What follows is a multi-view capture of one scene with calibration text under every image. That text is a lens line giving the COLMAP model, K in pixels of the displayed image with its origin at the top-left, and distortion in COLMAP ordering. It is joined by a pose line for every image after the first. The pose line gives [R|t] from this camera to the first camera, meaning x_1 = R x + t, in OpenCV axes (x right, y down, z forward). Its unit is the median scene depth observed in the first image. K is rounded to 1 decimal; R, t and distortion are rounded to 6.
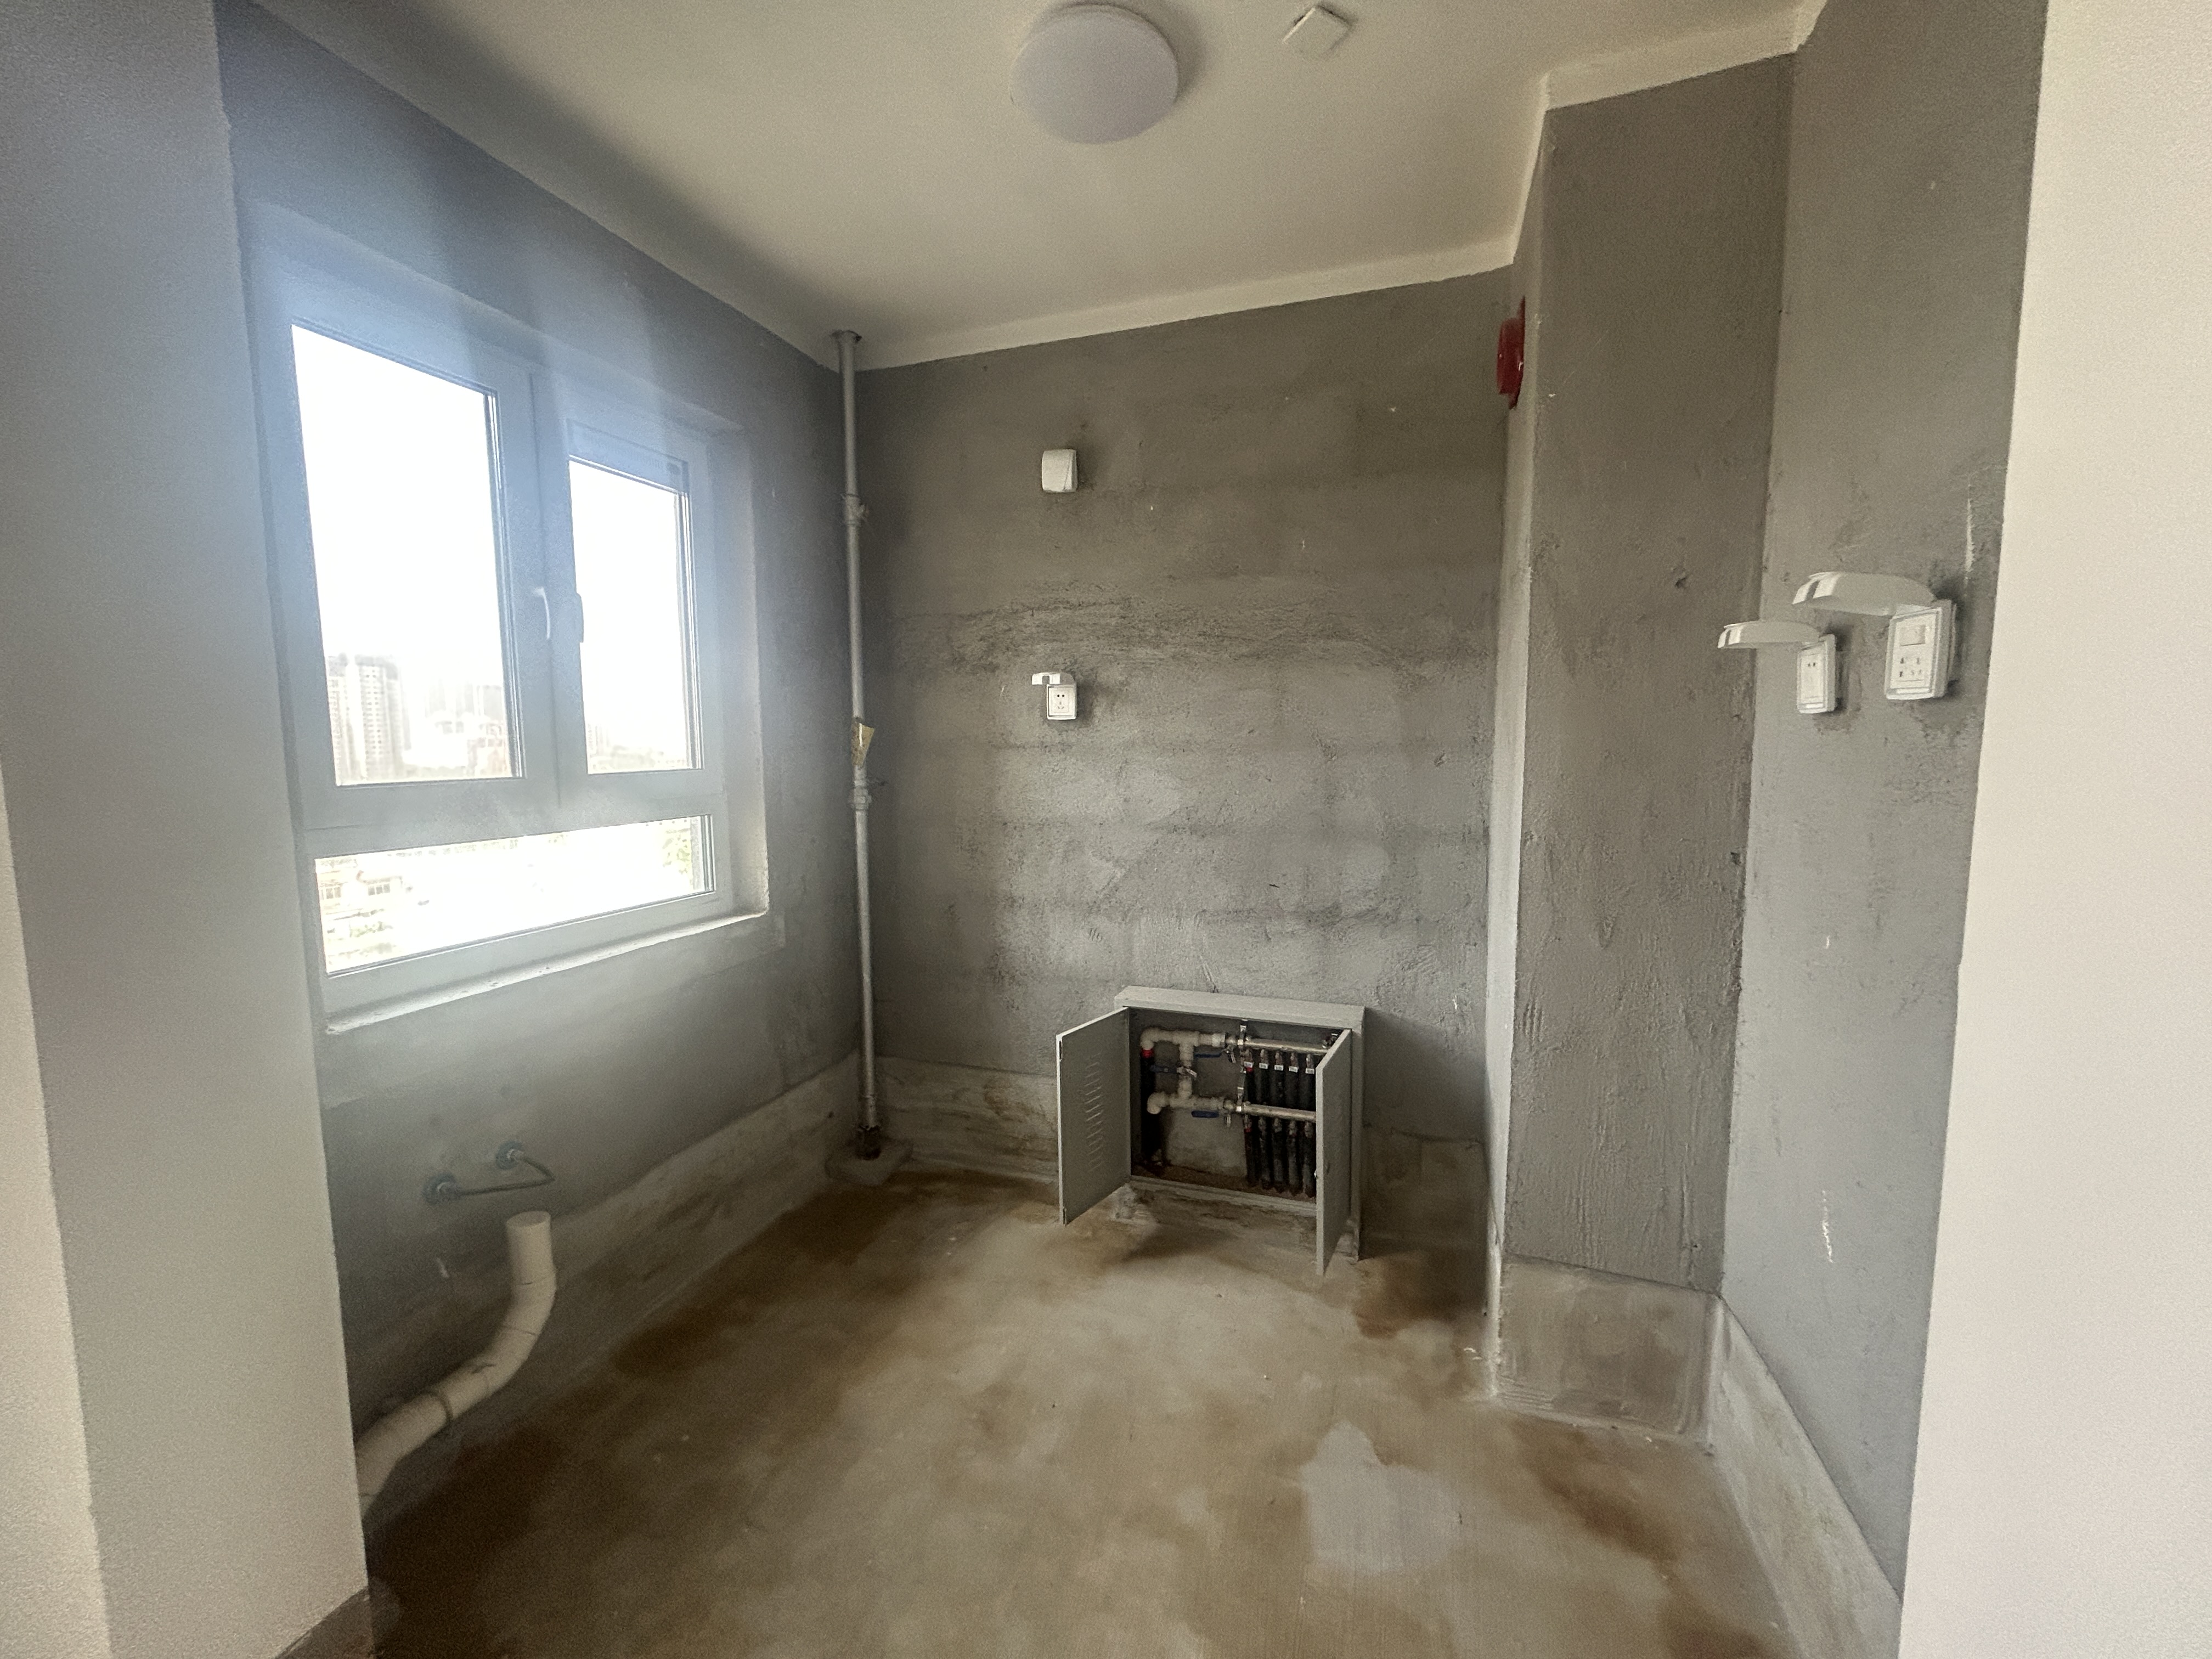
lens RADIAL K [[890.3, 0, 1106.0], [0, 890.3, 829.5], [0, 0, 1]] dist [0.001859, -0.000039]
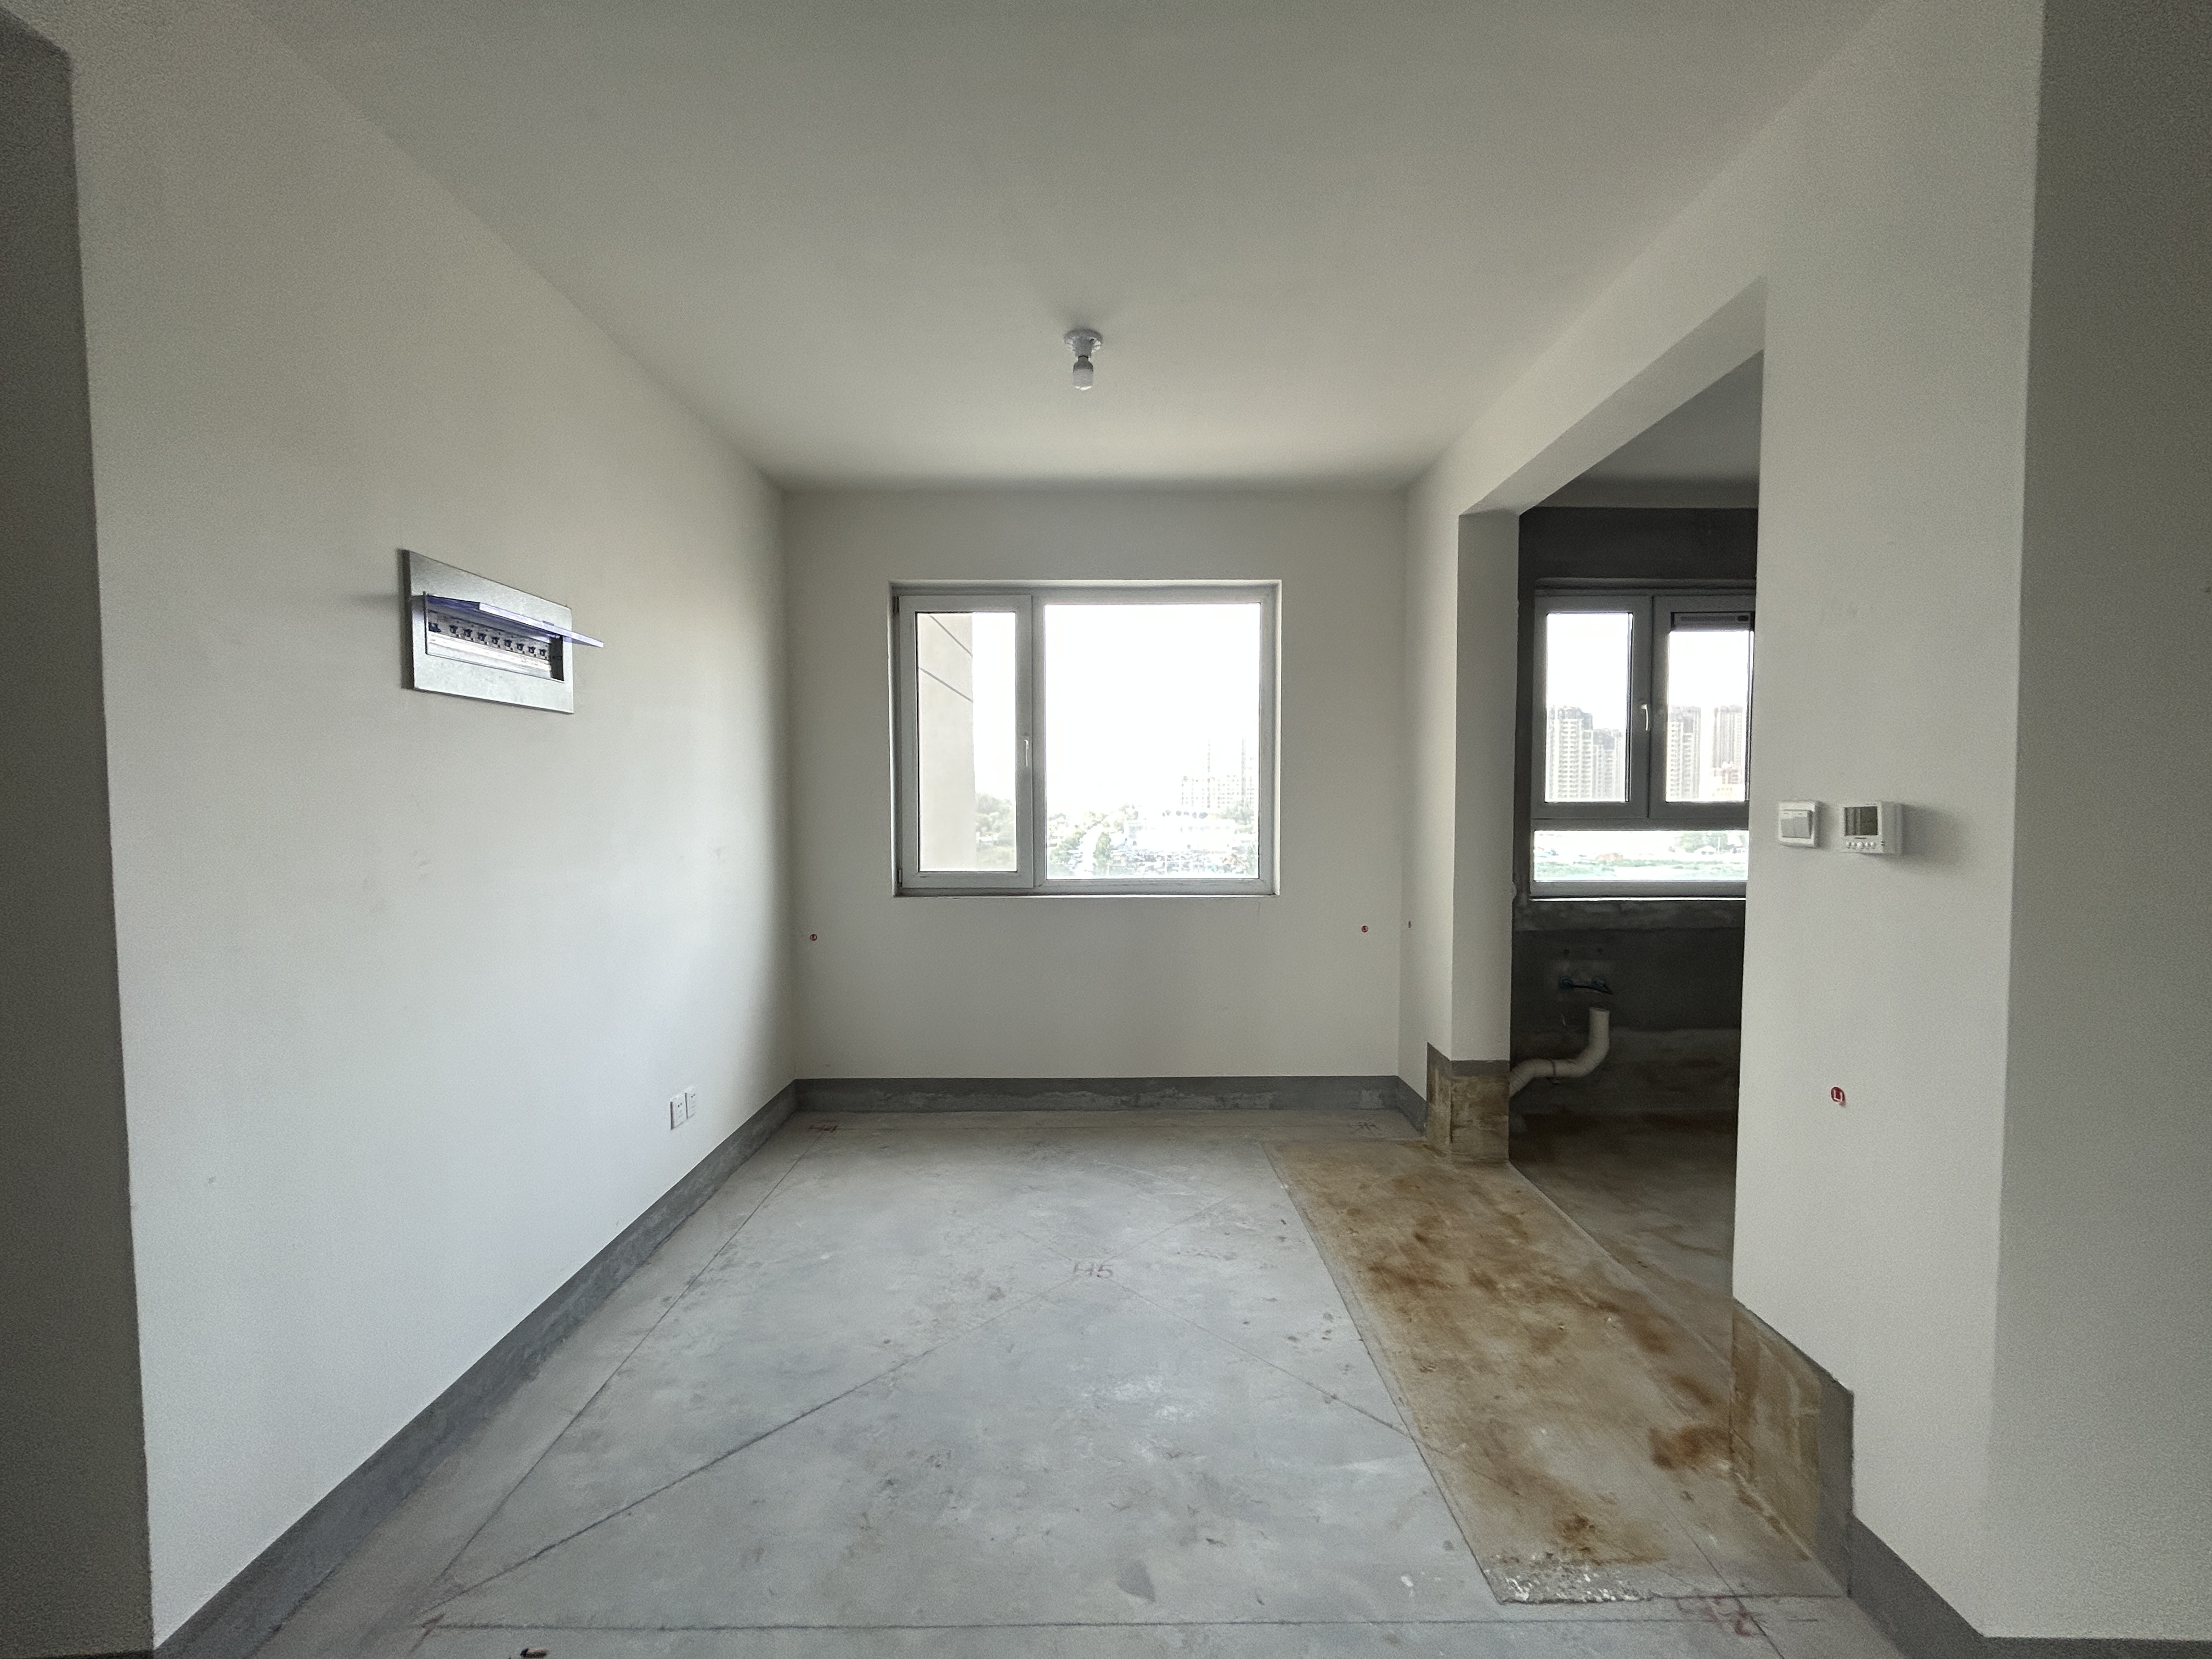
lens RADIAL K [[890.3, 0, 1106.0], [0, 890.3, 829.5], [0, 0, 1]] dist [0.001859, -0.000039]
pose [[0.319199, 0.040193, -0.946835, 0.964274], [-0.090196, 0.995853, 0.011867, 0.093583], [0.943386, 0.081613, 0.321501, -0.818191]]
